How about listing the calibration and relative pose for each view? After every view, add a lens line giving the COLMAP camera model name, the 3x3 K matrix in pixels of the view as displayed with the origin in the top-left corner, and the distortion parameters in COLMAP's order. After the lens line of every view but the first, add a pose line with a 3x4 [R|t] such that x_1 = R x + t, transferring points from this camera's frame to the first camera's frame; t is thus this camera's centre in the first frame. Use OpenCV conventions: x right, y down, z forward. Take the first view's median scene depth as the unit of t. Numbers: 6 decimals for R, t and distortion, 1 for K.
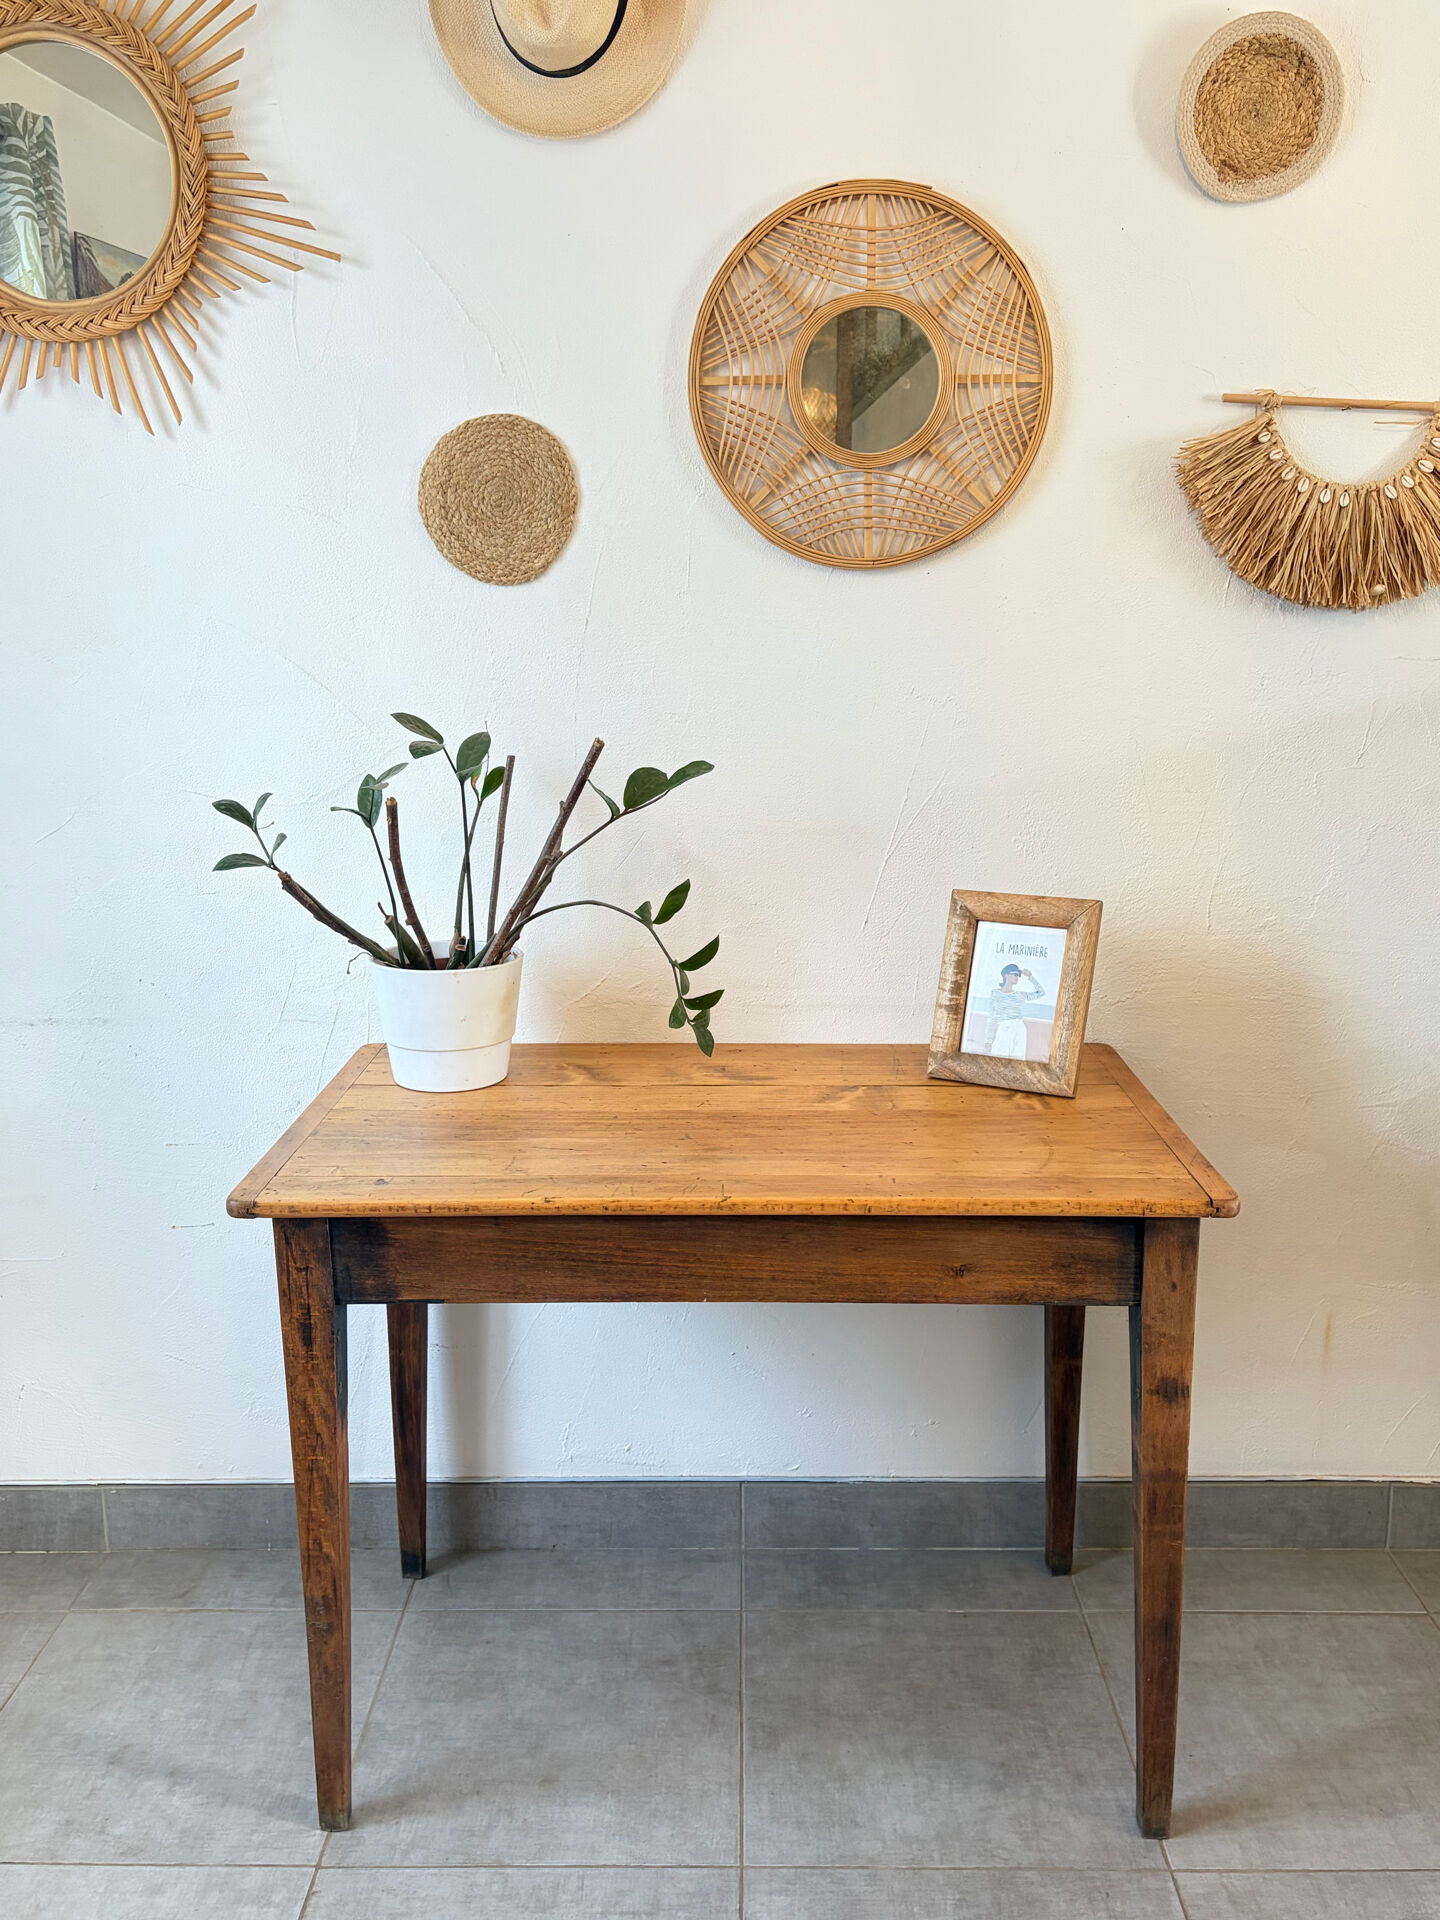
lens RADIAL K [[1616.2, 0, 715.7], [0, 1616.2, 974.3], [0, 0, 1]] dist [0.063460, -0.064338]
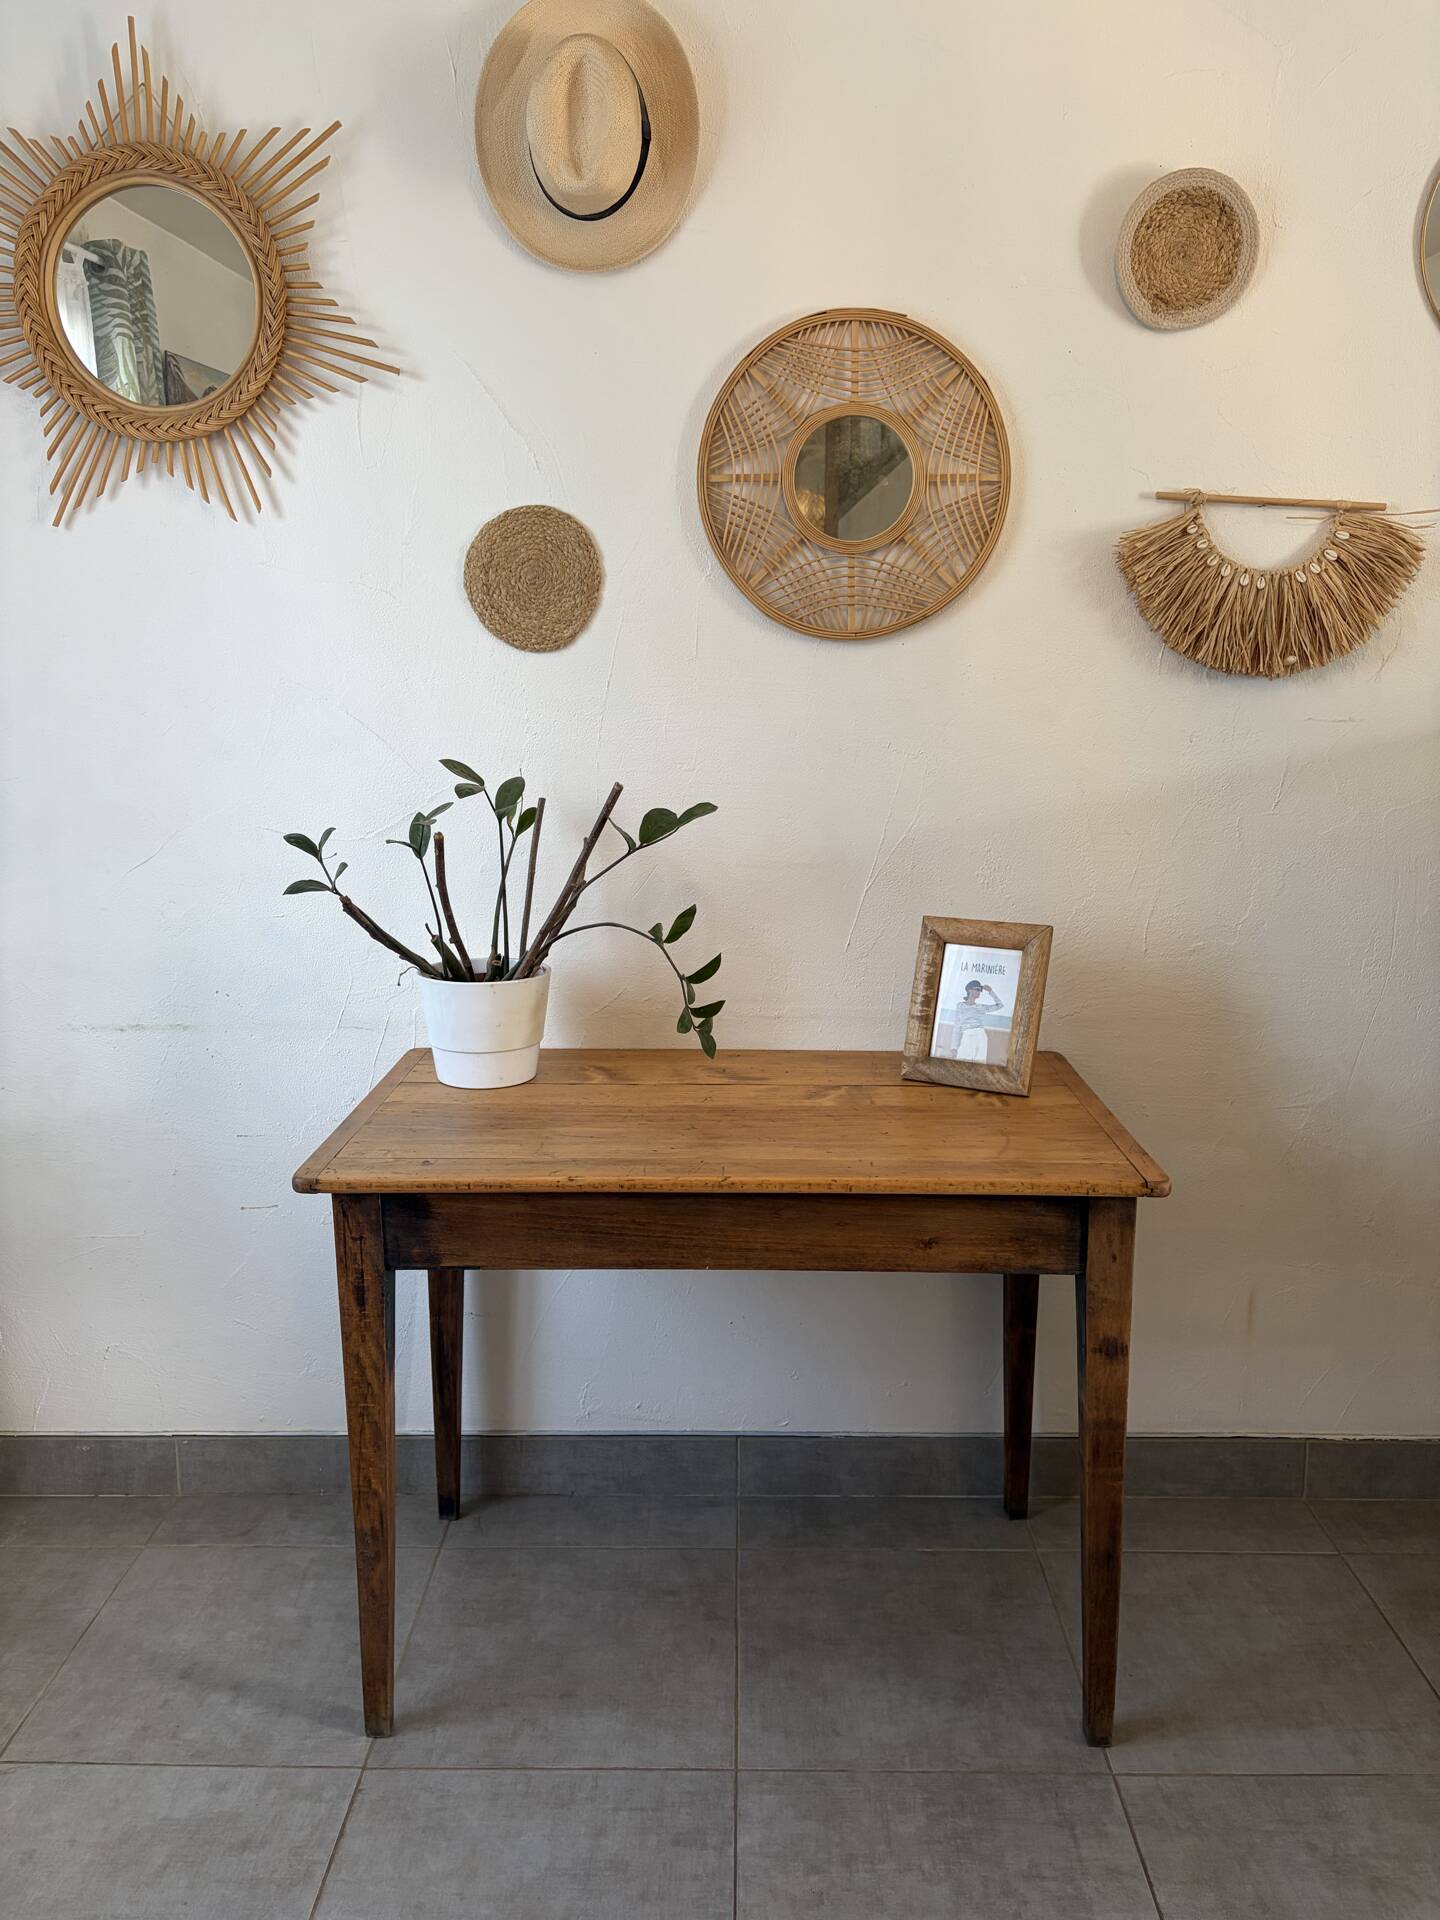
lens RADIAL K [[1428.8, 0, 720.2], [0, 1428.8, 967.2], [0, 0, 1]] dist [0.066455, -0.070829]
pose [[0.999979, 0.005948, 0.002473, -0.001009], [-0.005881, 0.999638, -0.026257, 0.012559], [-0.002628, 0.026242, 0.999652, -0.019671]]
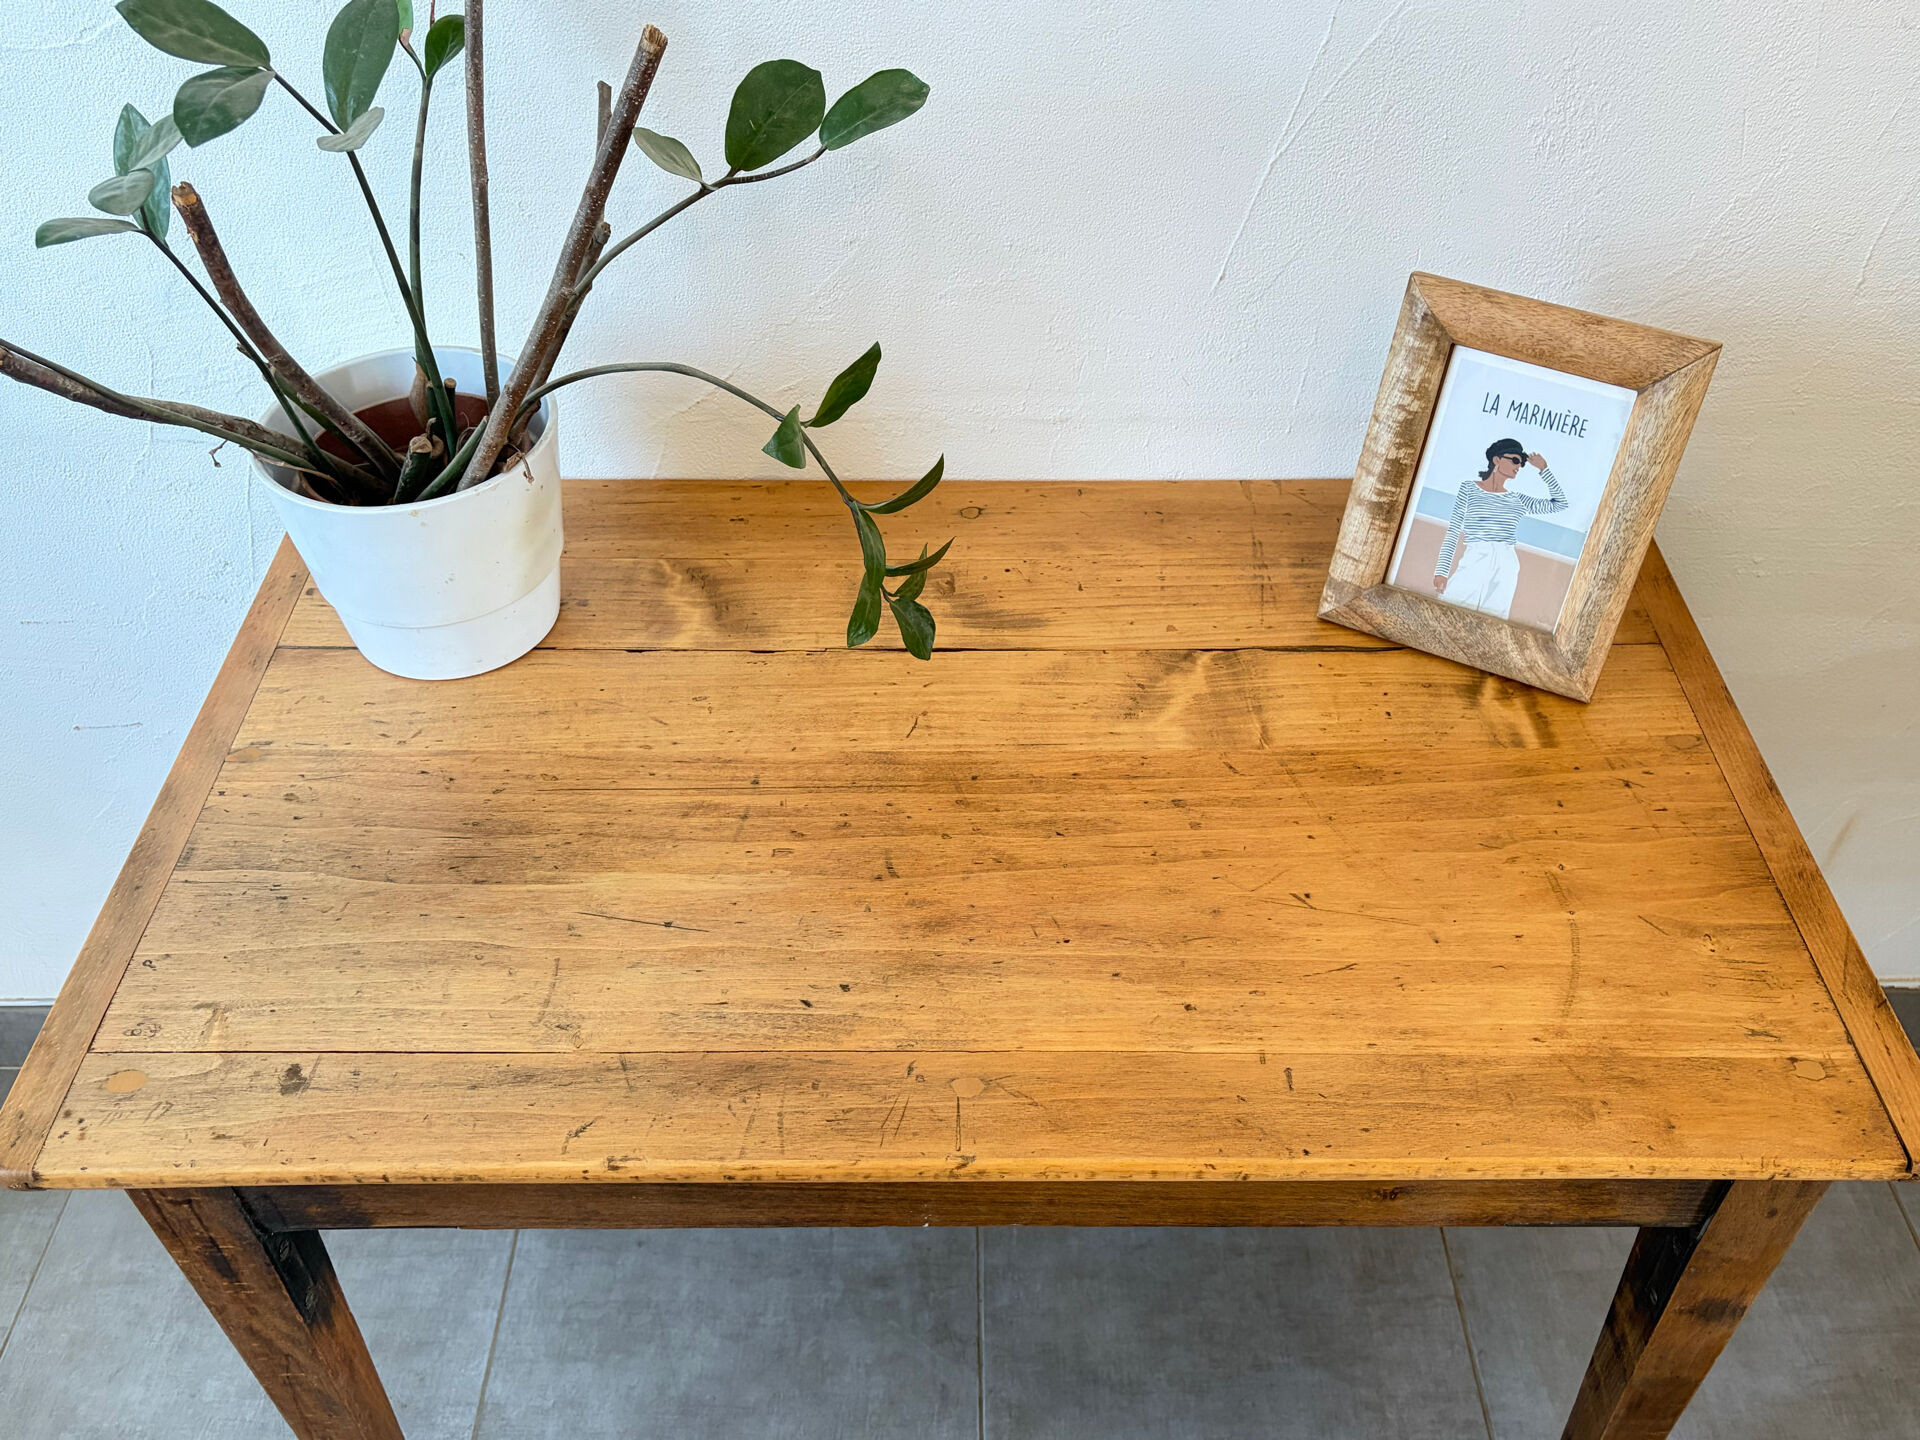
lens RADIAL K [[1643.6, 0, 968.5], [0, 1643.6, 731.0], [0, 0, 1]] dist [0.011256, 0.016066]
pose [[0.999750, -0.011585, 0.019116, -0.000863], [-0.000034, 0.854425, 0.519575, -0.207153], [-0.022352, -0.519446, 0.854211, 0.526554]]
